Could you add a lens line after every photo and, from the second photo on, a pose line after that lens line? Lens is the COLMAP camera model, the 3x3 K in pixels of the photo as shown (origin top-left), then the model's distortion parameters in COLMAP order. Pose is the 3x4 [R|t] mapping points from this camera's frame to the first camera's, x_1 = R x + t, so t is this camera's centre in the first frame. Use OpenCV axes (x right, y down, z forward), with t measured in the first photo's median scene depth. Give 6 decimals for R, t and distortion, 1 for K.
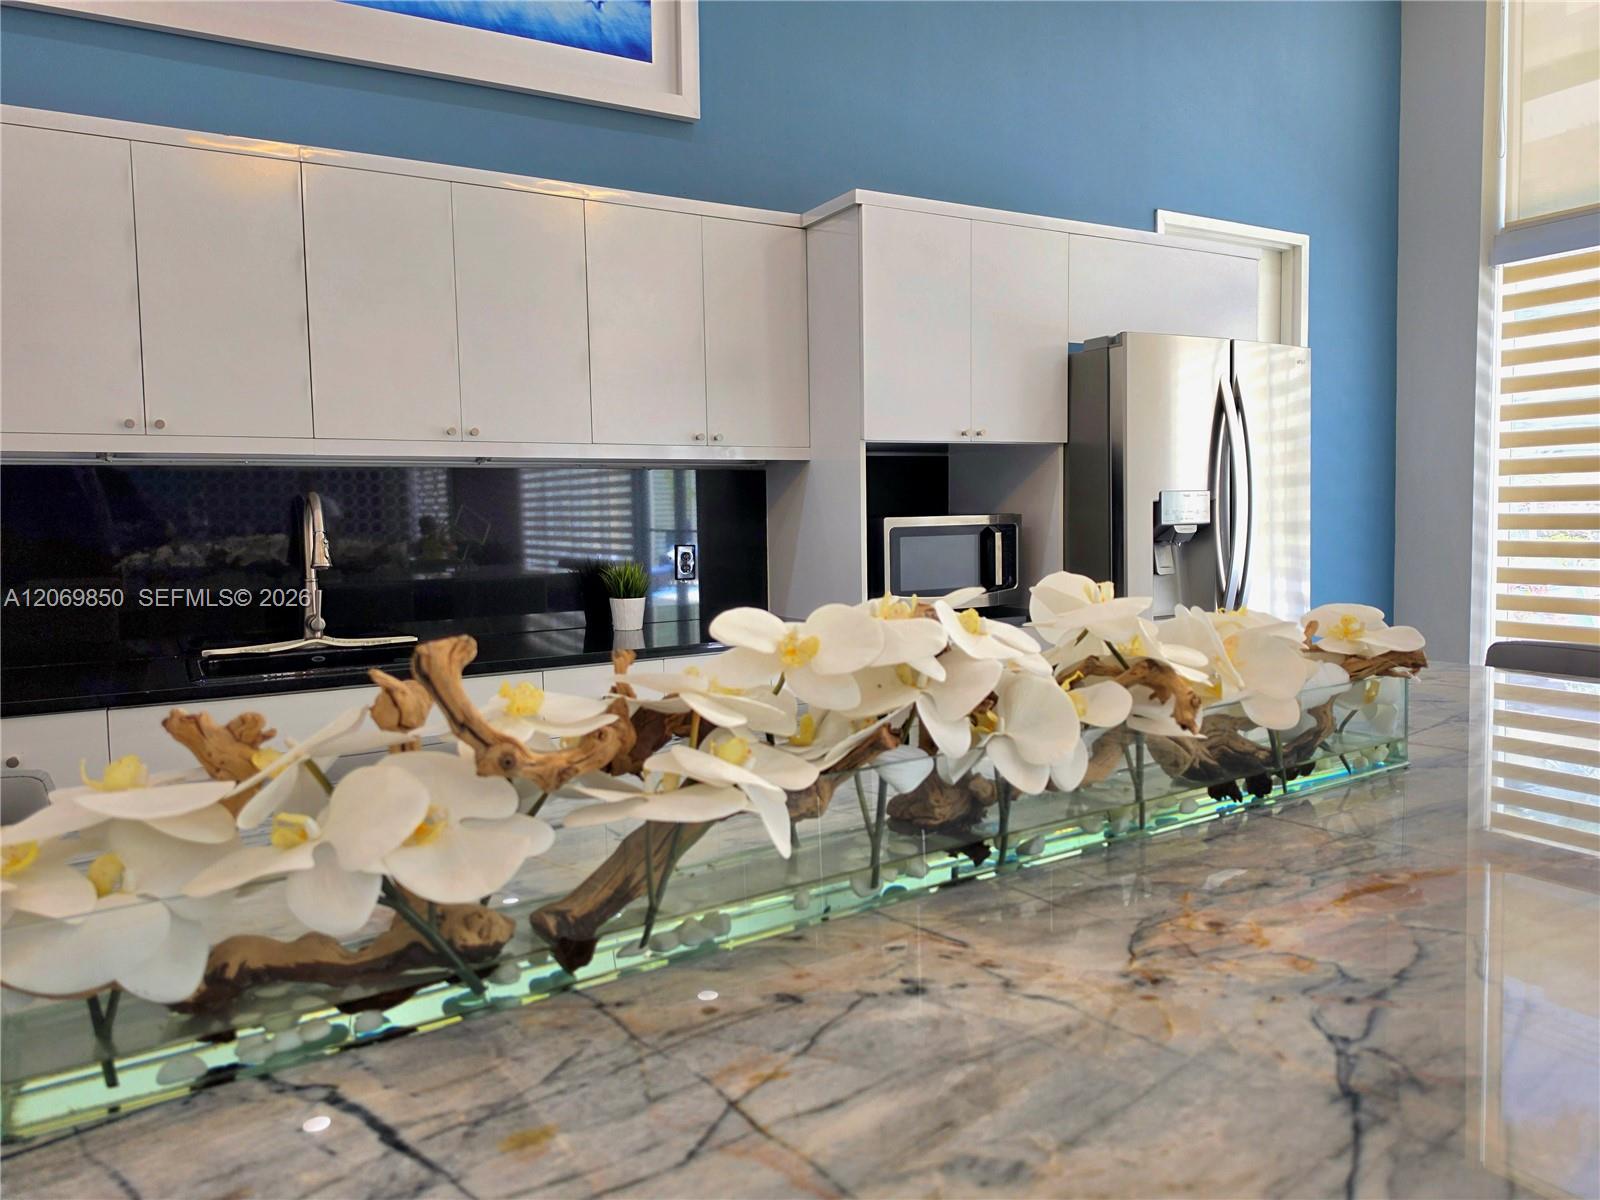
lens RADIAL K [[1093.1, 0, 793.2], [0, 1093.1, 587.3], [0, 0, 1]] dist [0.081313, -0.096757]
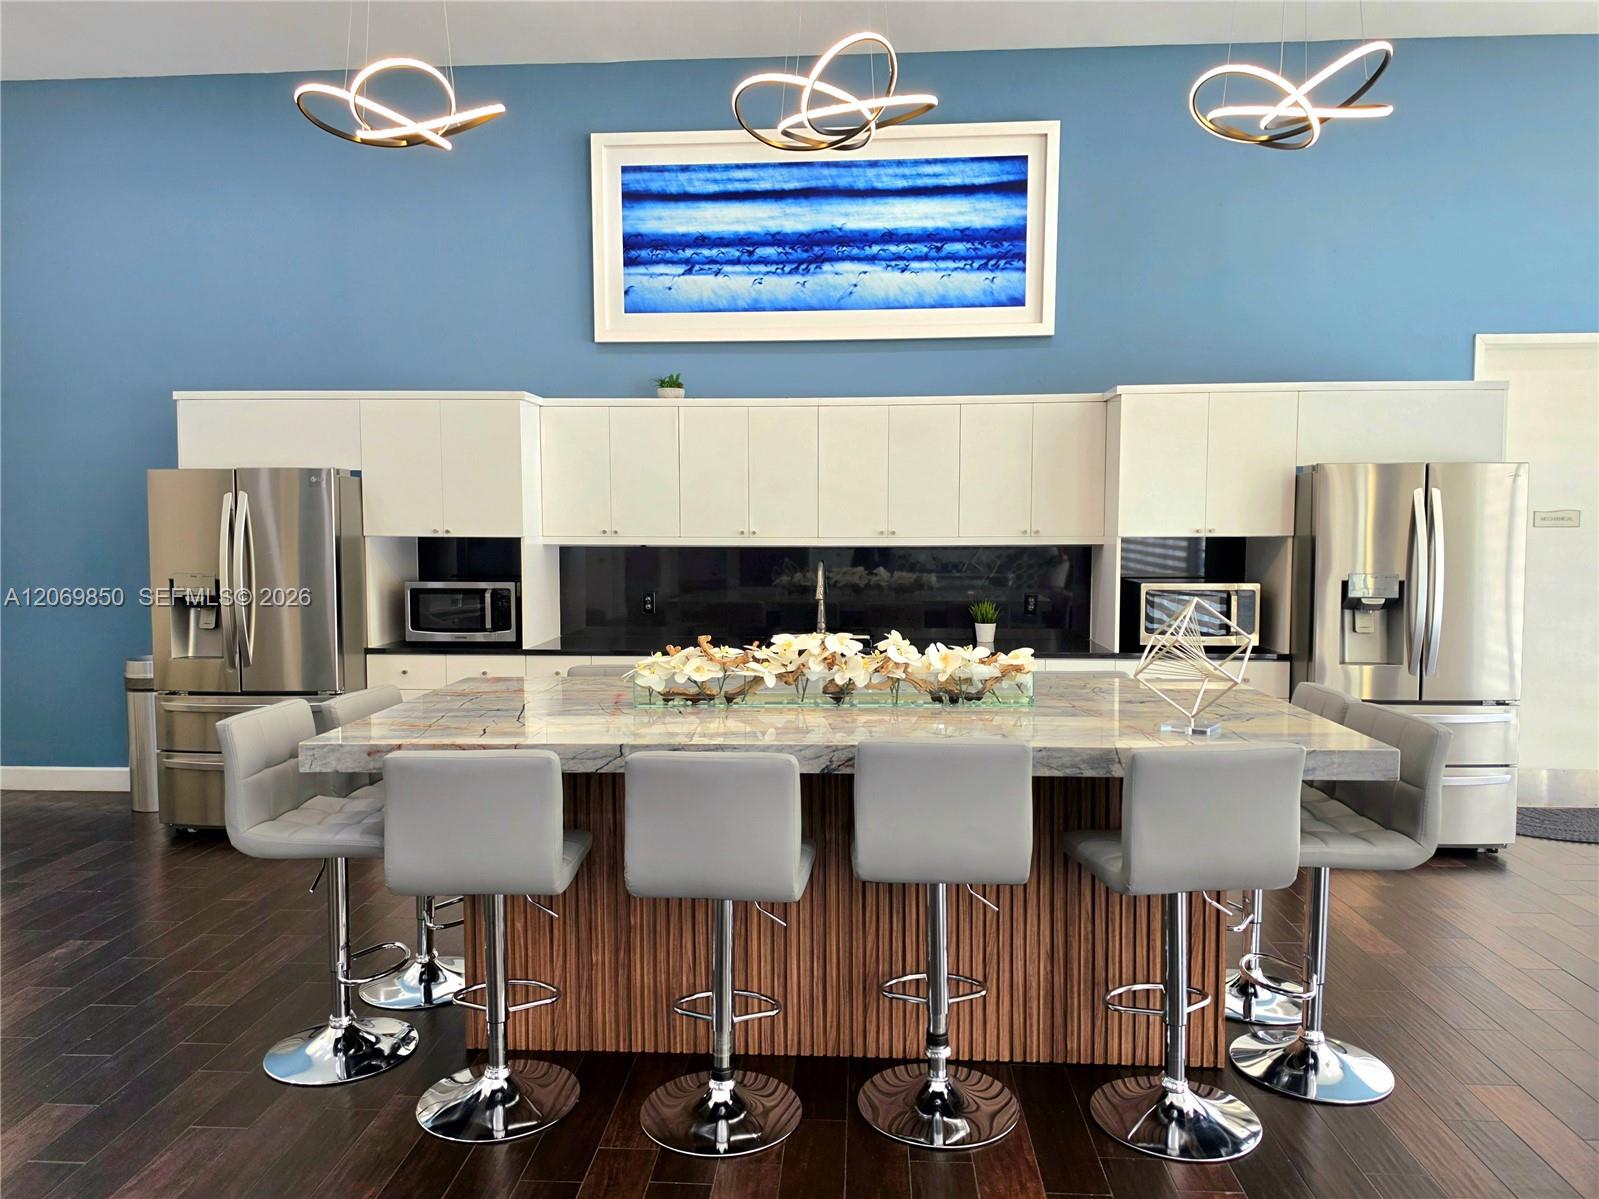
lens RADIAL K [[1092.4, 0, 792.7], [0, 1092.4, 586.8], [0, 0, 1]] dist [0.081313, -0.096757]
pose [[0.823963, 0.048605, -0.564554, 0.545677], [-0.051086, 0.998629, 0.011418, -0.050040], [0.564335, 0.019433, 0.825317, -0.570313]]
